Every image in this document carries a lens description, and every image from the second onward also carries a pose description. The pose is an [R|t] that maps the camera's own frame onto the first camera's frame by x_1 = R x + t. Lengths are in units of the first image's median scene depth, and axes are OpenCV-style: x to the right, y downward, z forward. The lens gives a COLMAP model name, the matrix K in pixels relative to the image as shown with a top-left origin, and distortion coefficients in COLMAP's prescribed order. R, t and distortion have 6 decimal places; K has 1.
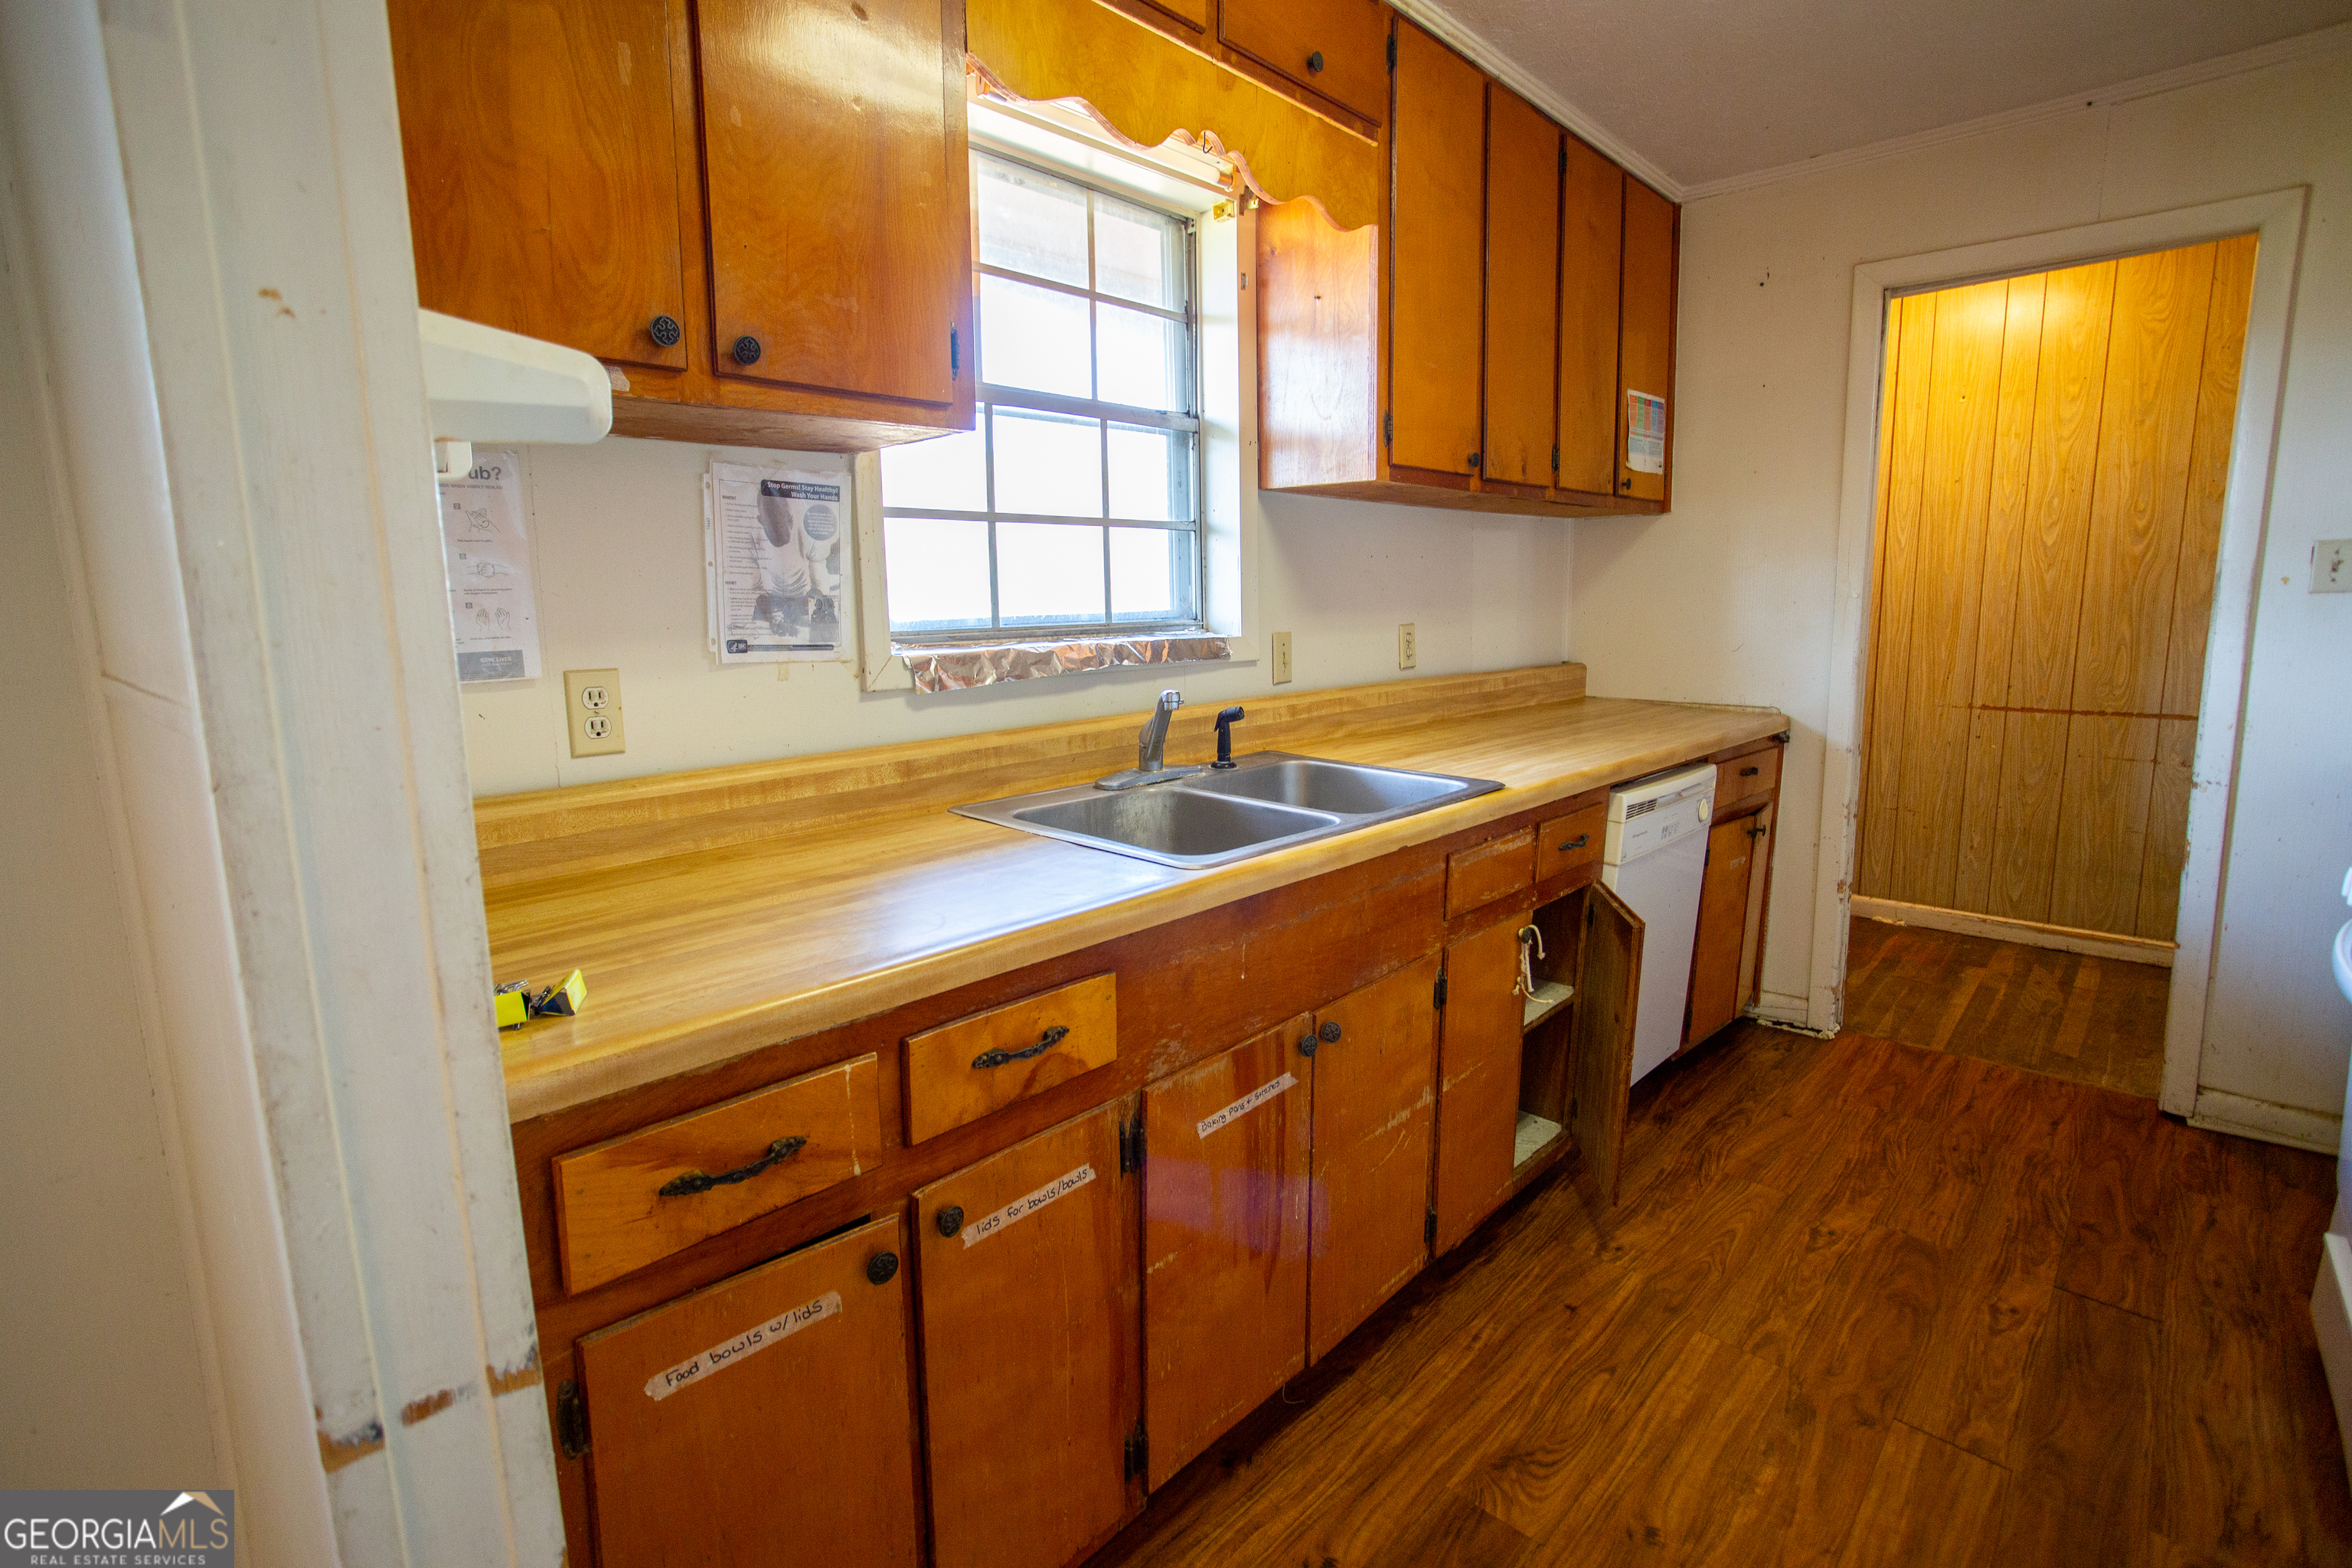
lens RADIAL K [[1137.2, 0, 1150.4], [0, 1137.2, 762.0], [0, 0, 1]] dist [-0.030227, 0.010916]
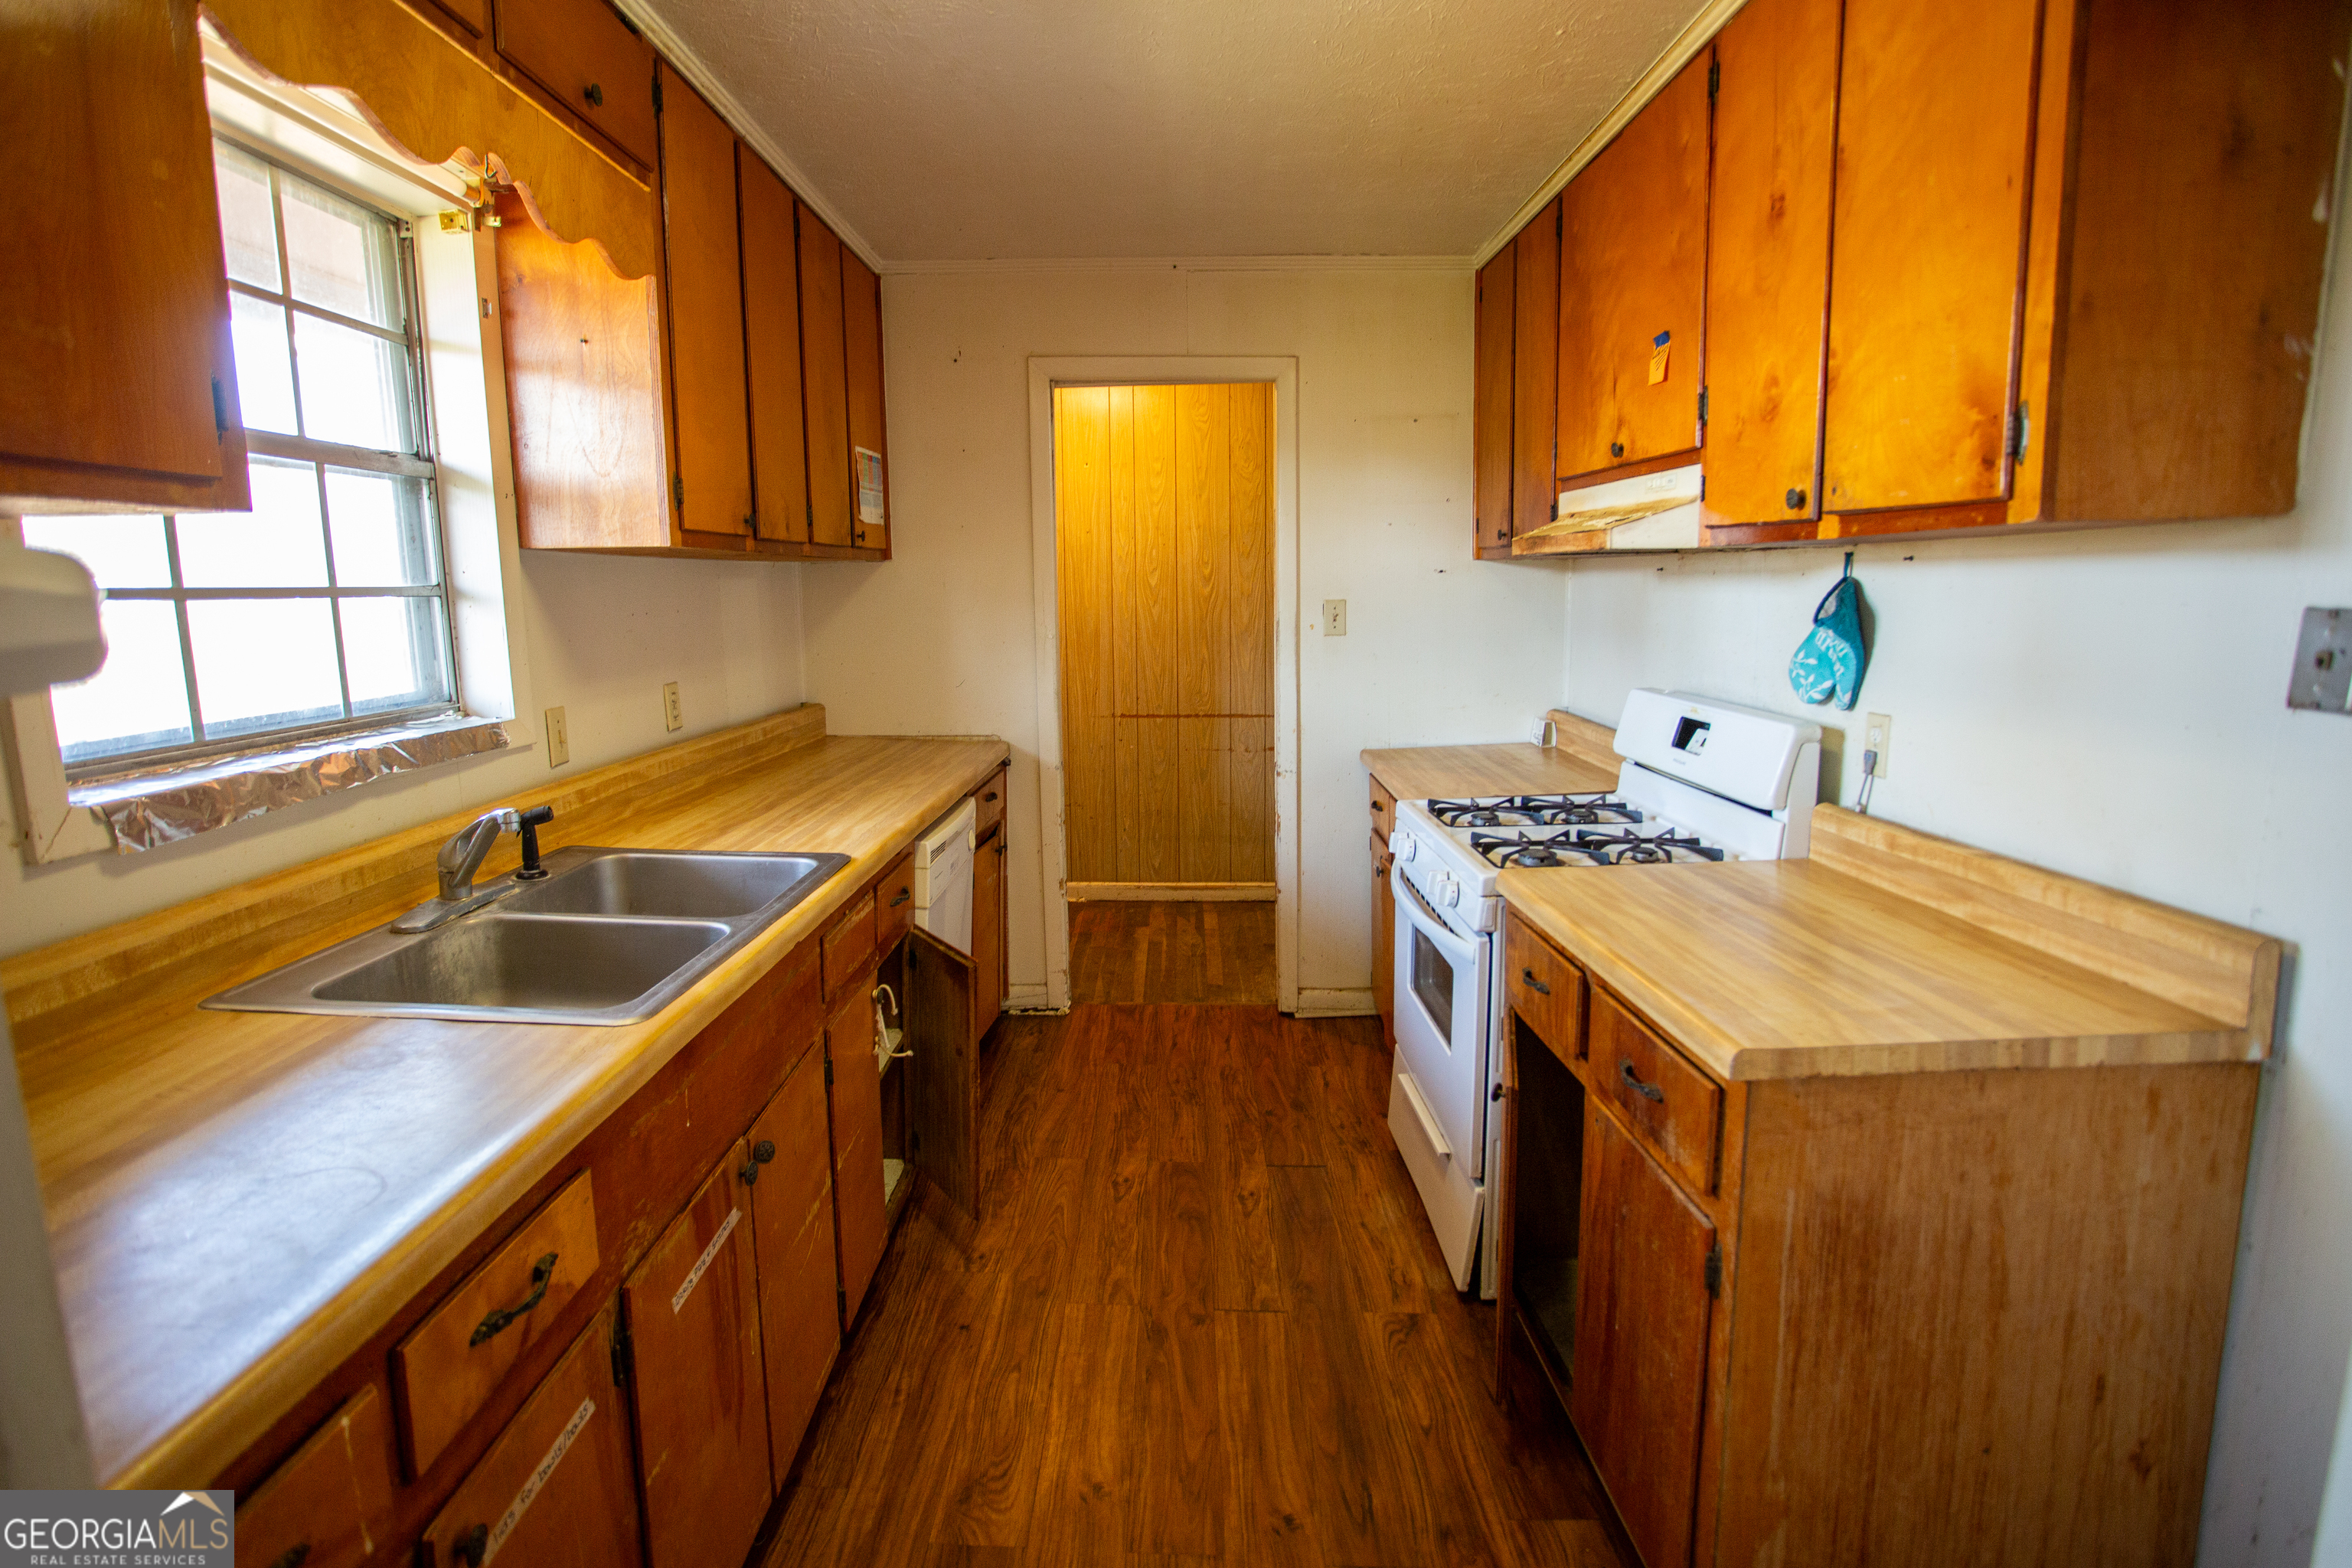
lens RADIAL K [[1154.5, 0, 1177.6], [0, 1154.5, 776.7], [0, 0, 1]] dist [-0.052460, 0.009673]
pose [[0.739413, -0.097594, 0.666141, -0.157399], [0.095867, 0.994618, 0.039306, -0.065487], [-0.666392, 0.034797, 0.744789, 0.034738]]
